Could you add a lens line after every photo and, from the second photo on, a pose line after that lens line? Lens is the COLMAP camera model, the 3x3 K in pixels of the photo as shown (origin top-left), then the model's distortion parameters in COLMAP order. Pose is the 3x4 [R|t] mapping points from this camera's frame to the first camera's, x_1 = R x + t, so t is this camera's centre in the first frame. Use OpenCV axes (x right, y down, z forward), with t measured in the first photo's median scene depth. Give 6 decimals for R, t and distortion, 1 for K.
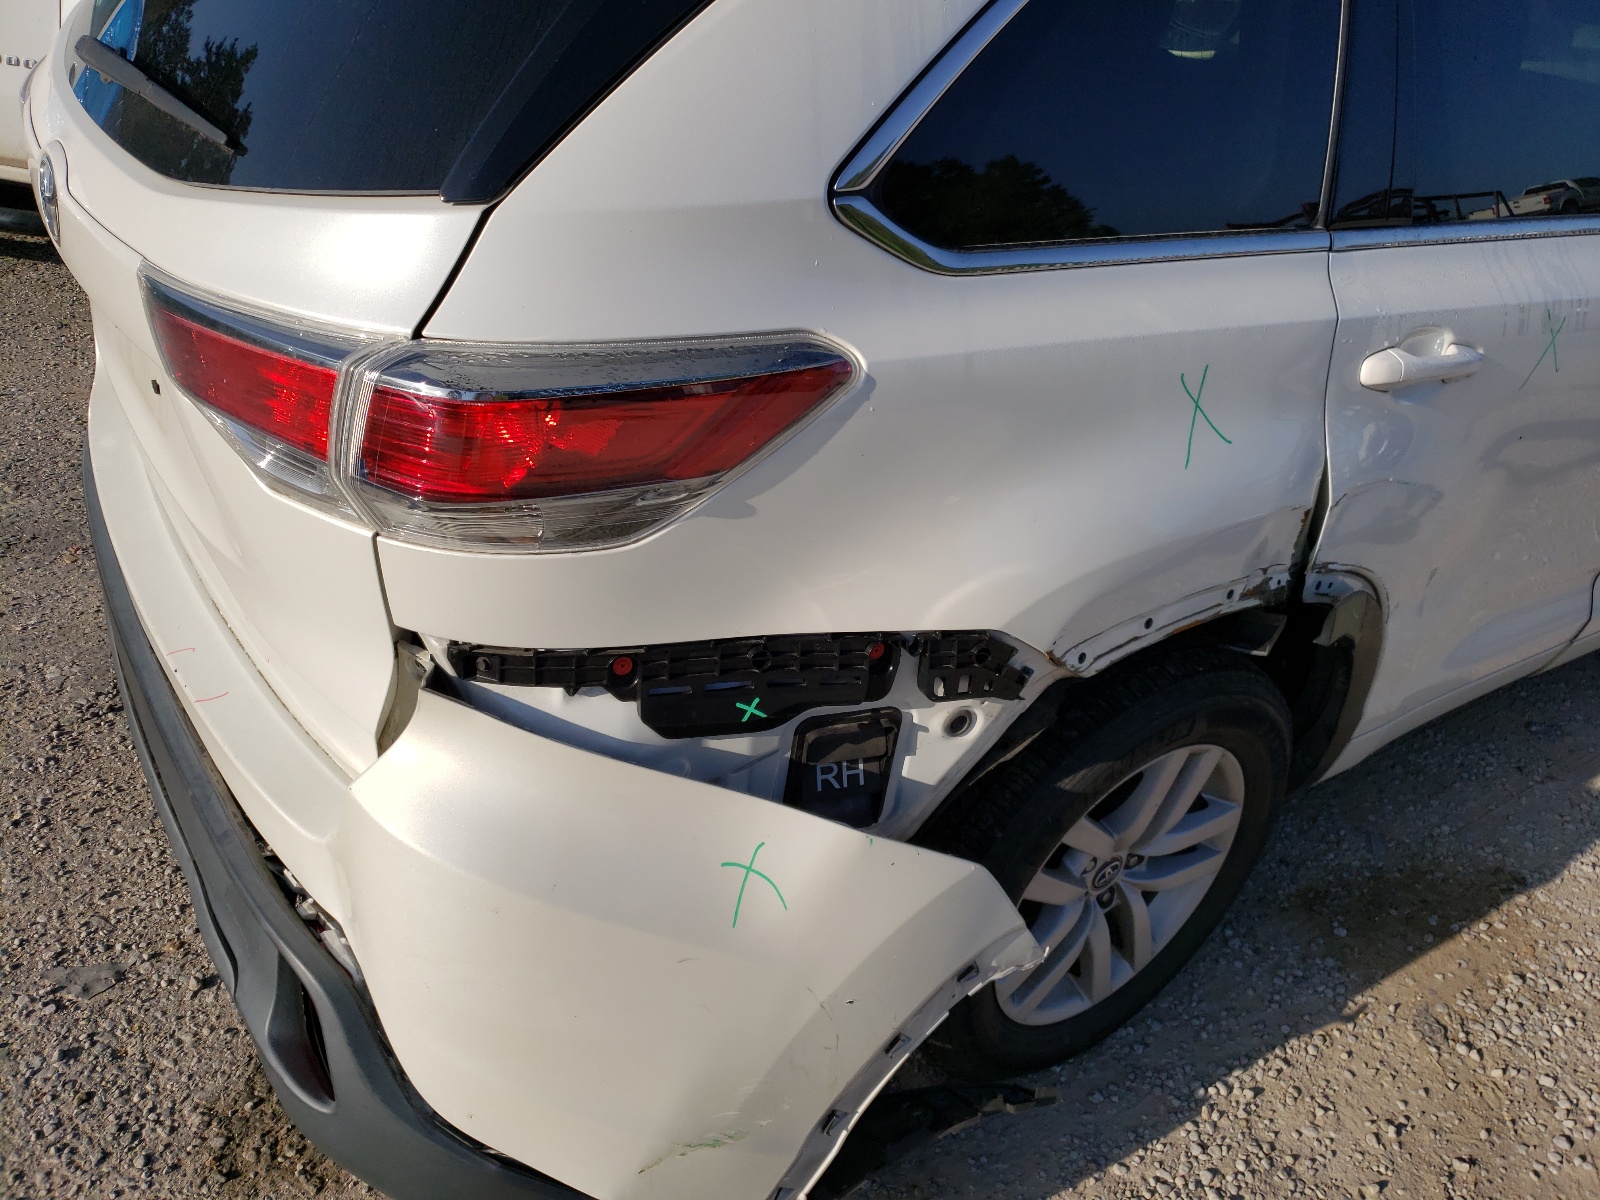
lens RADIAL K [[1240.9, 0, 800.0], [0, 1240.9, 600.0], [0, 0, 1]] dist [0.062879, -0.004527]
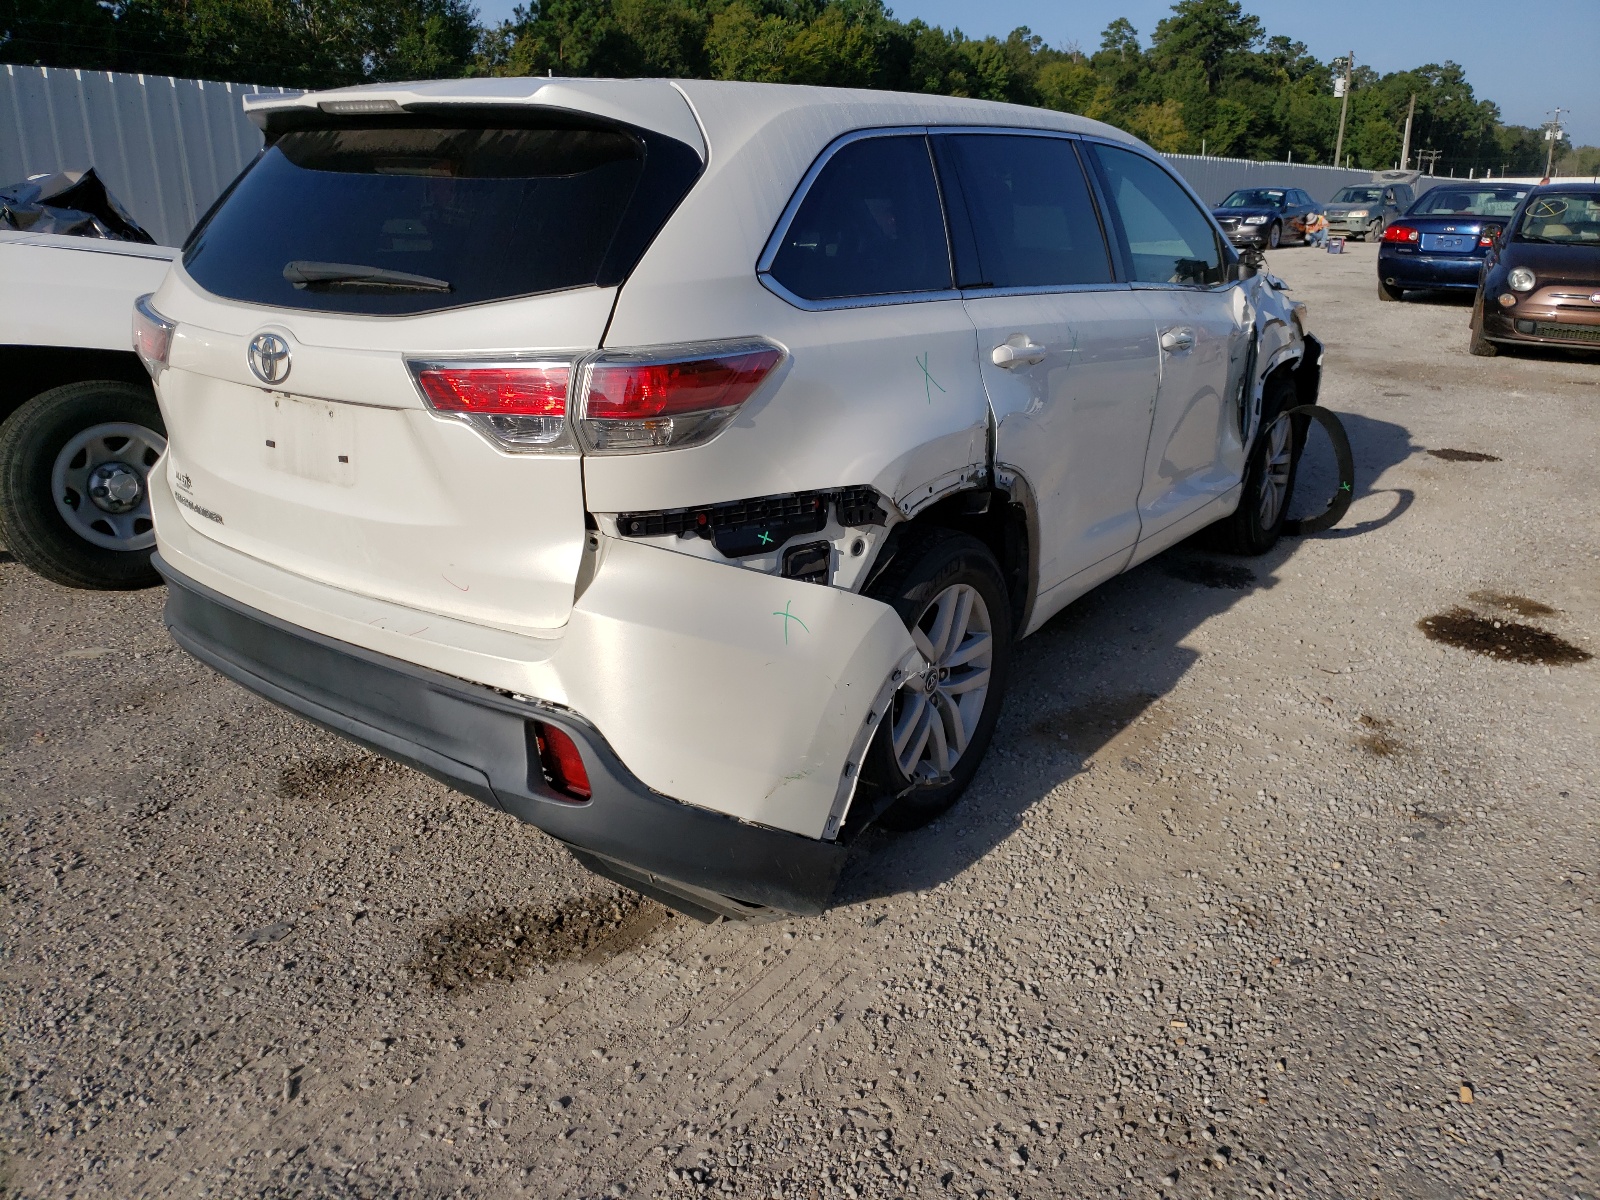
lens RADIAL K [[1221.4, 0, 767.4], [0, 1221.4, 599.9], [0, 0, 1]] dist [0.279939, -0.001580]
pose [[0.939982, -0.189181, 0.283980, -0.541159], [0.246864, 0.951574, -0.183208, 0.482202], [-0.235569, 0.242316, 0.941164, -0.688481]]
